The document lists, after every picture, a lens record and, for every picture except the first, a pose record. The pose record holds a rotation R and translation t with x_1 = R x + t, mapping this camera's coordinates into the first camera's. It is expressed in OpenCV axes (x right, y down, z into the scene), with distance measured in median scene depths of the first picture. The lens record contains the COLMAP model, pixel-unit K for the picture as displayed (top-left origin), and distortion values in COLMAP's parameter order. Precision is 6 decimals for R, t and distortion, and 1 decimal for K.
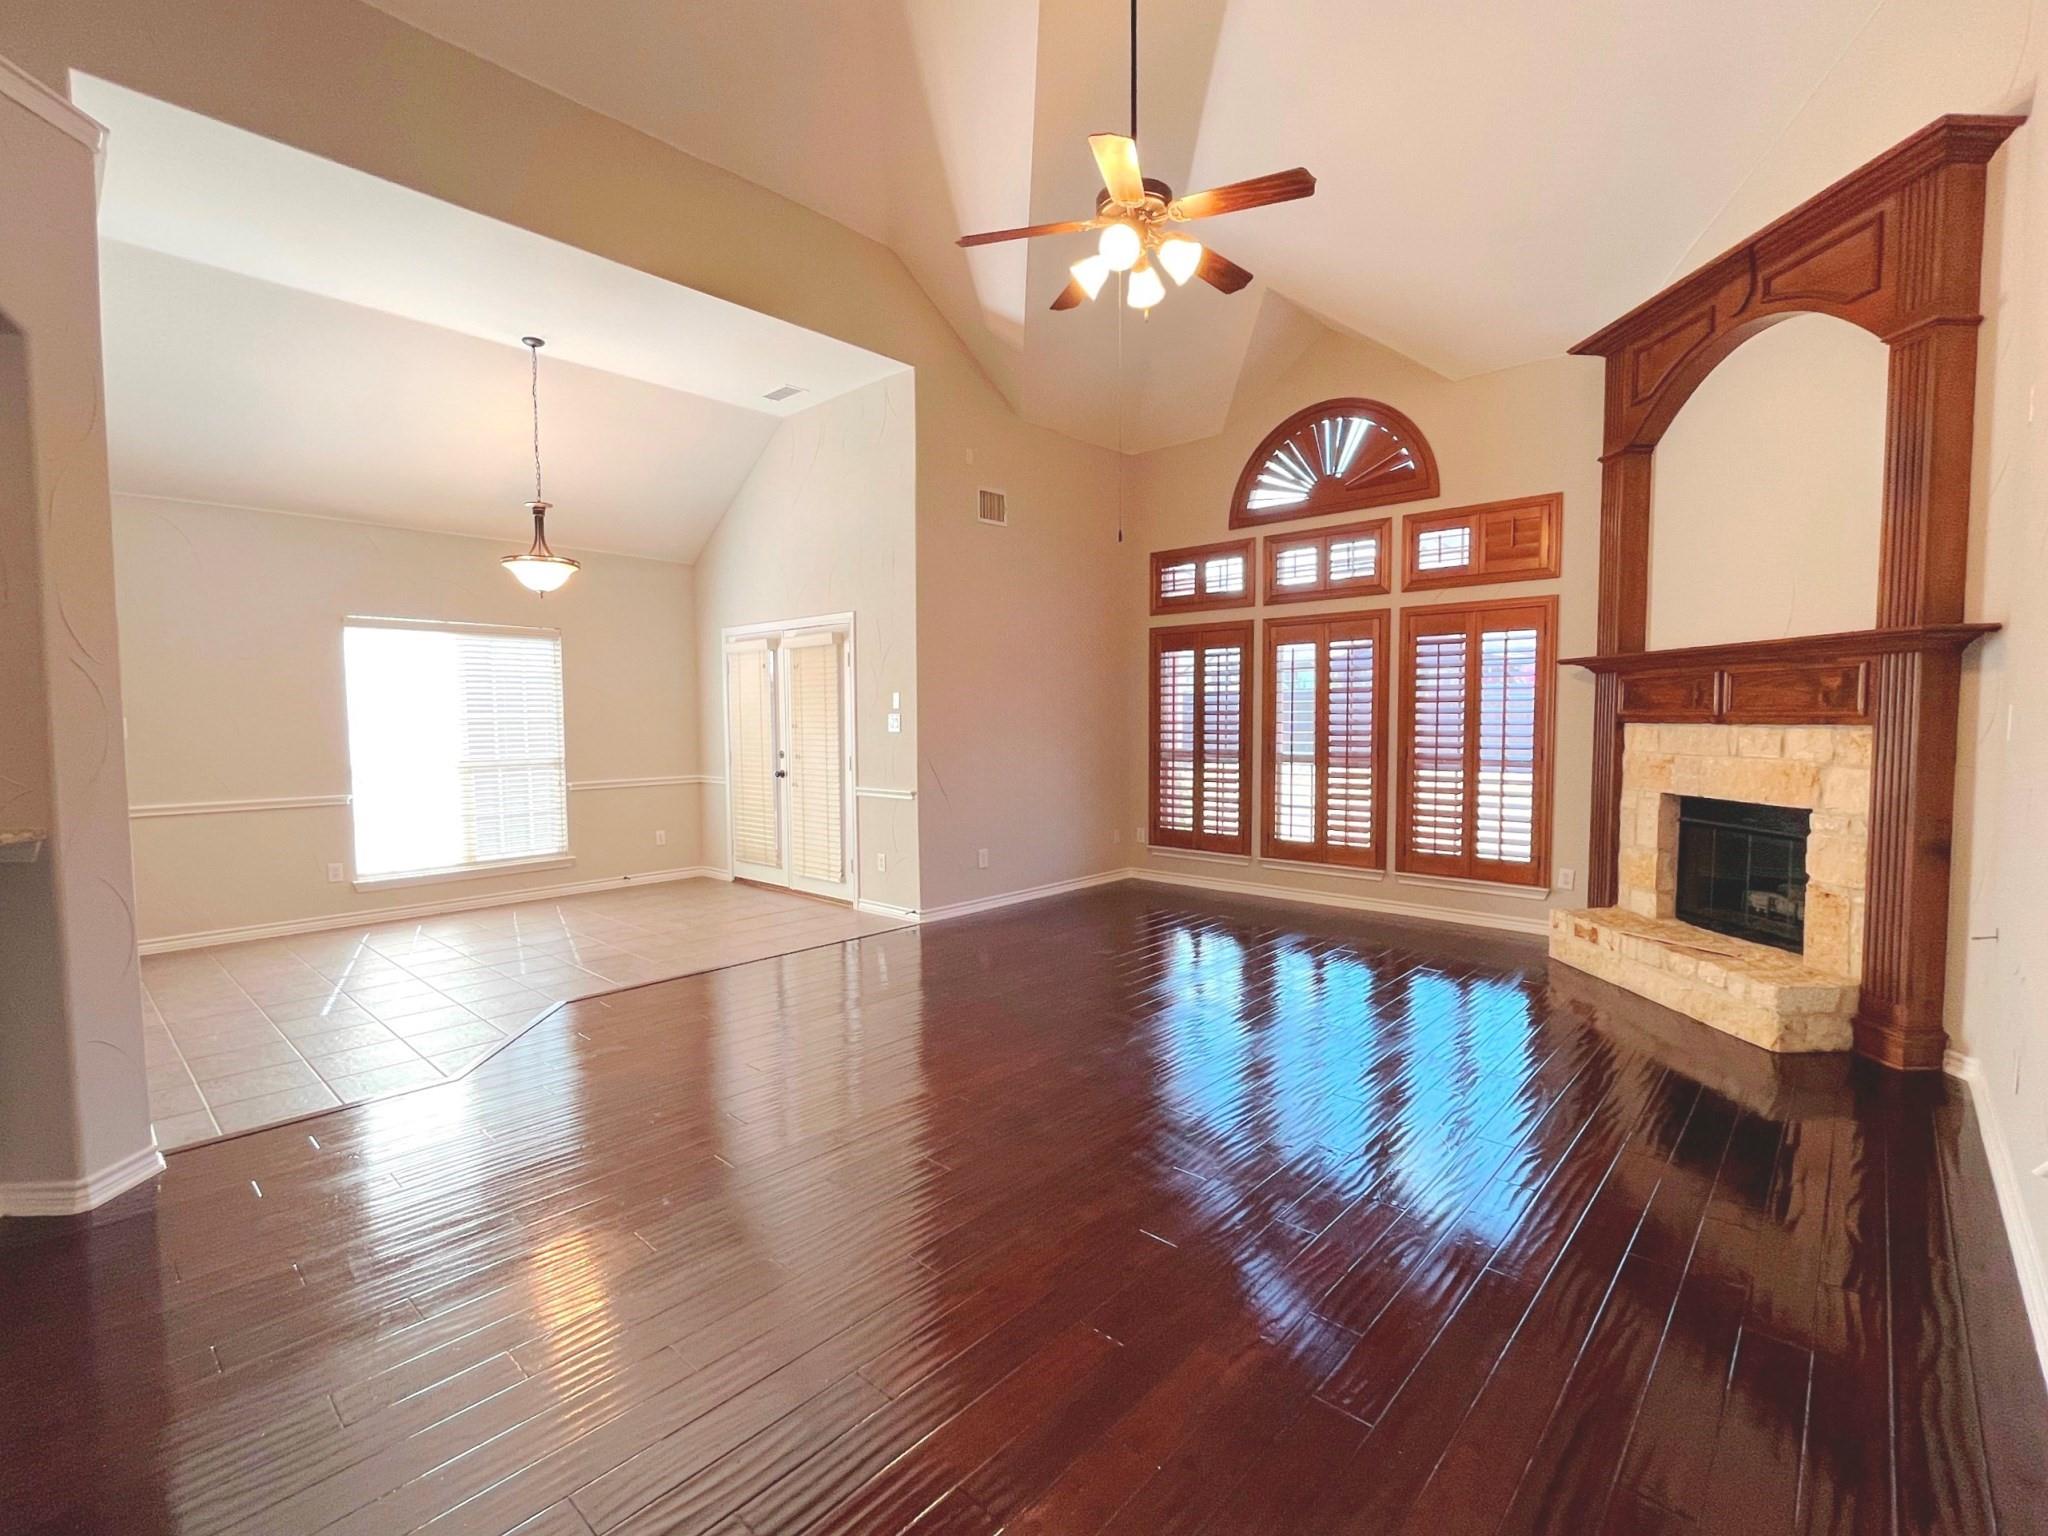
lens RADIAL K [[926.3, 0, 1028.6], [0, 926.3, 770.6], [0, 0, 1]] dist [0.002765, 0.000392]
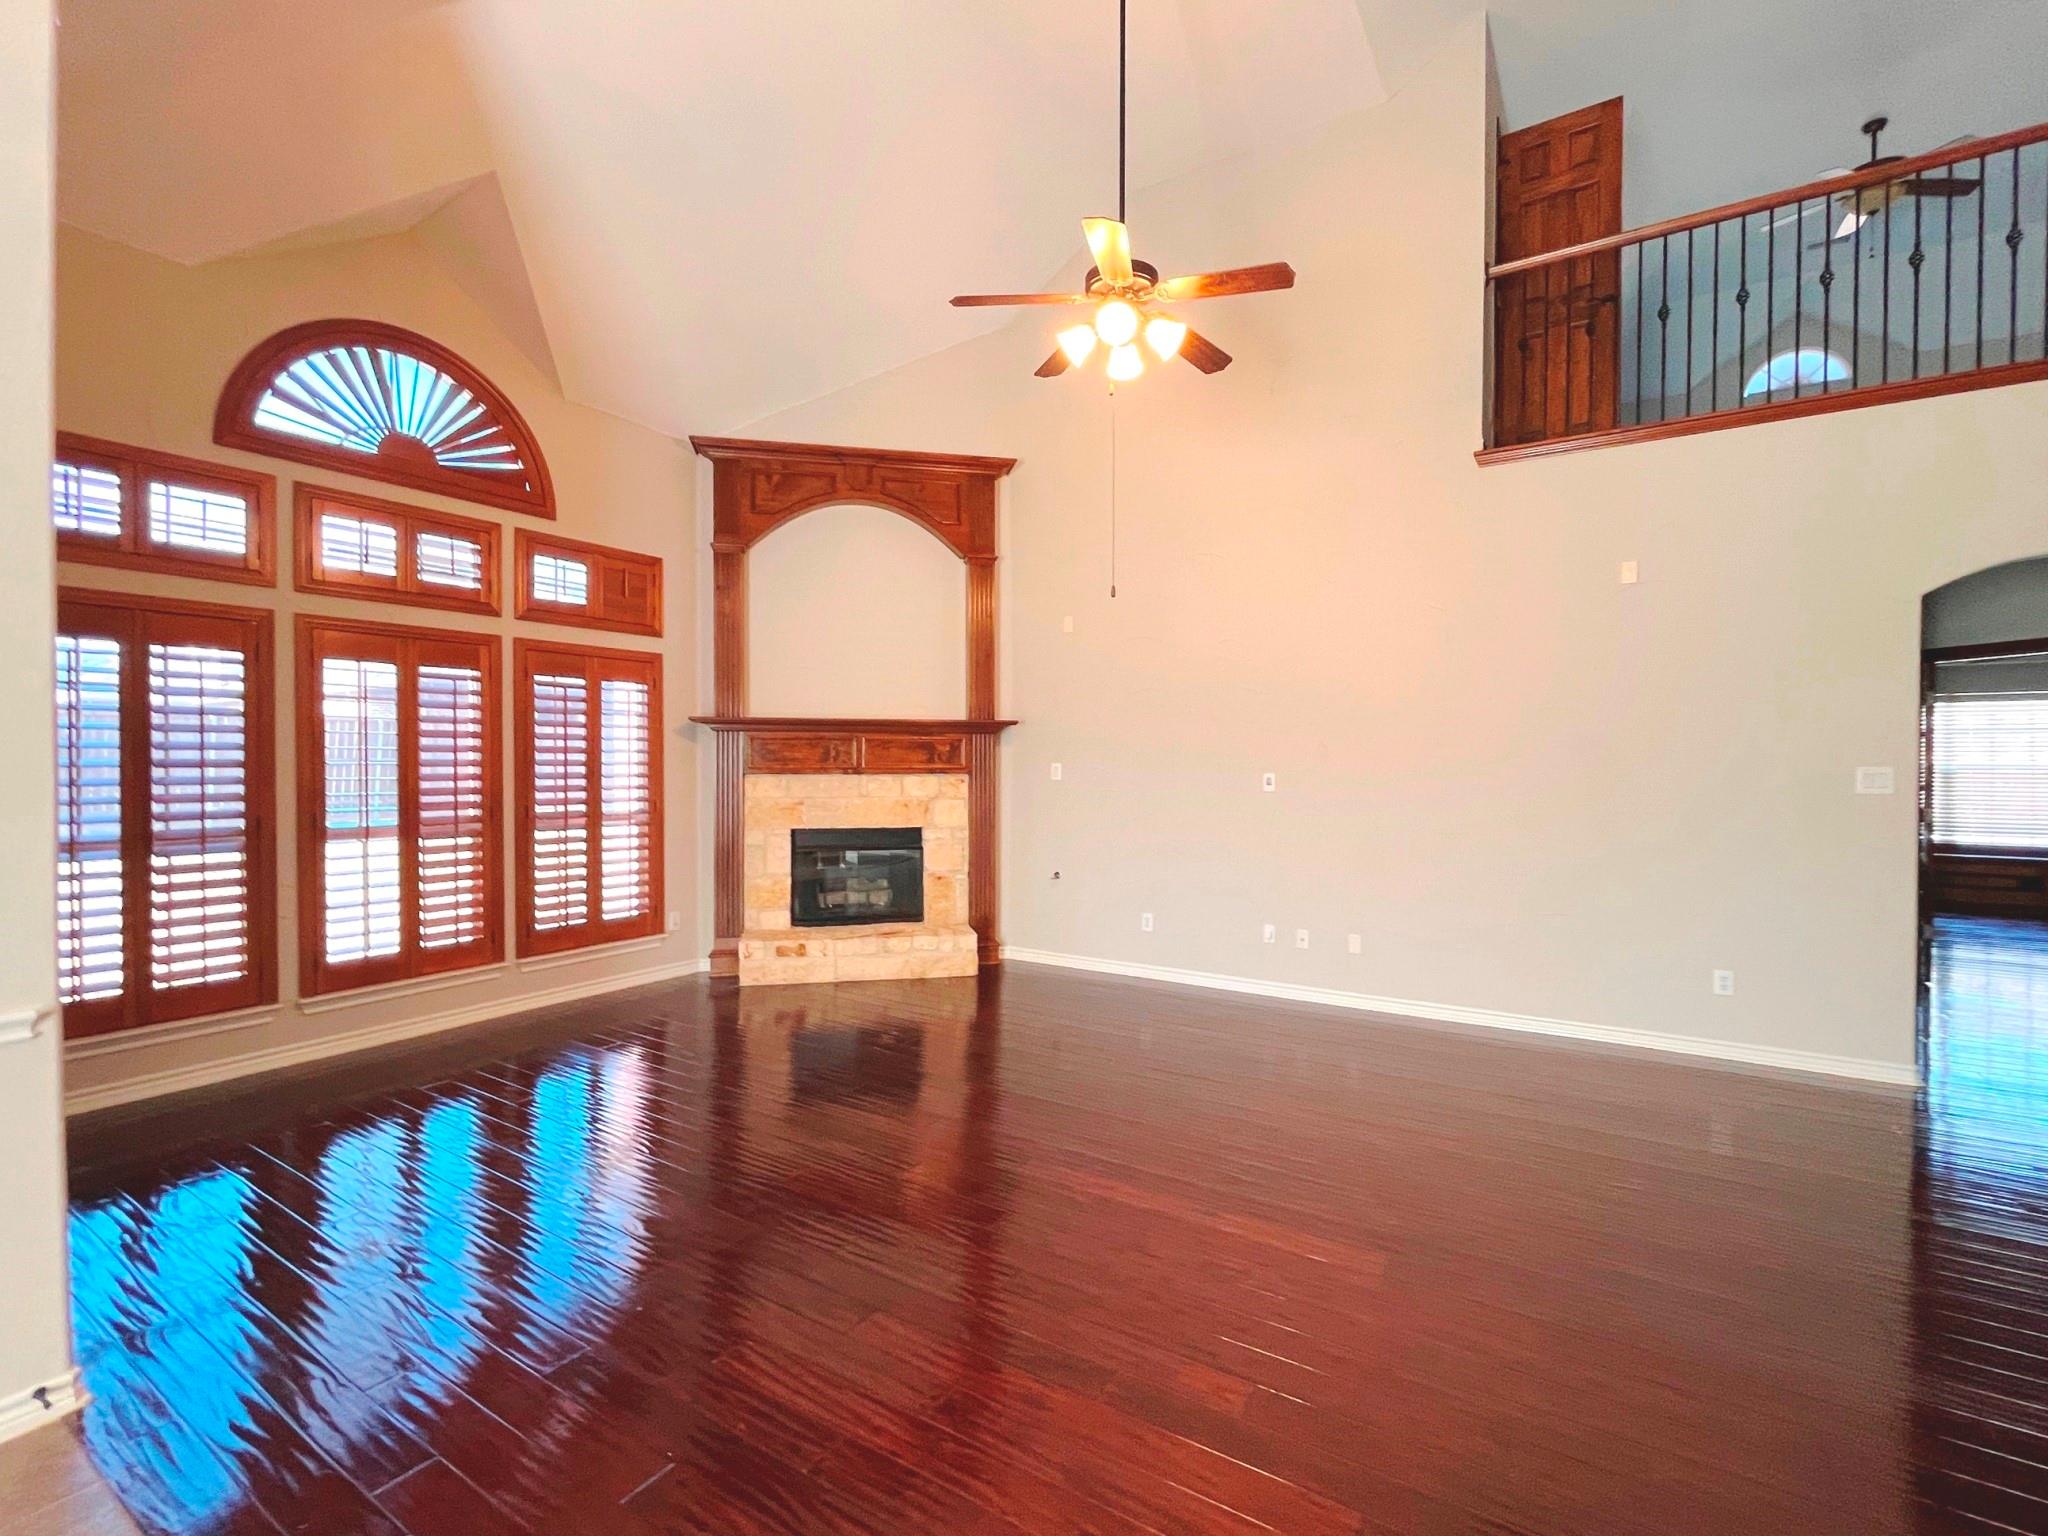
lens RADIAL K [[926.3, 0, 1027.8], [0, 926.3, 767.8], [0, 0, 1]] dist [0.002765, 0.000392]
pose [[-0.161209, -0.005579, 0.986904, -0.490947], [0.054508, 0.998407, 0.014548, -0.047655], [-0.985414, 0.056139, -0.160649, 0.696774]]
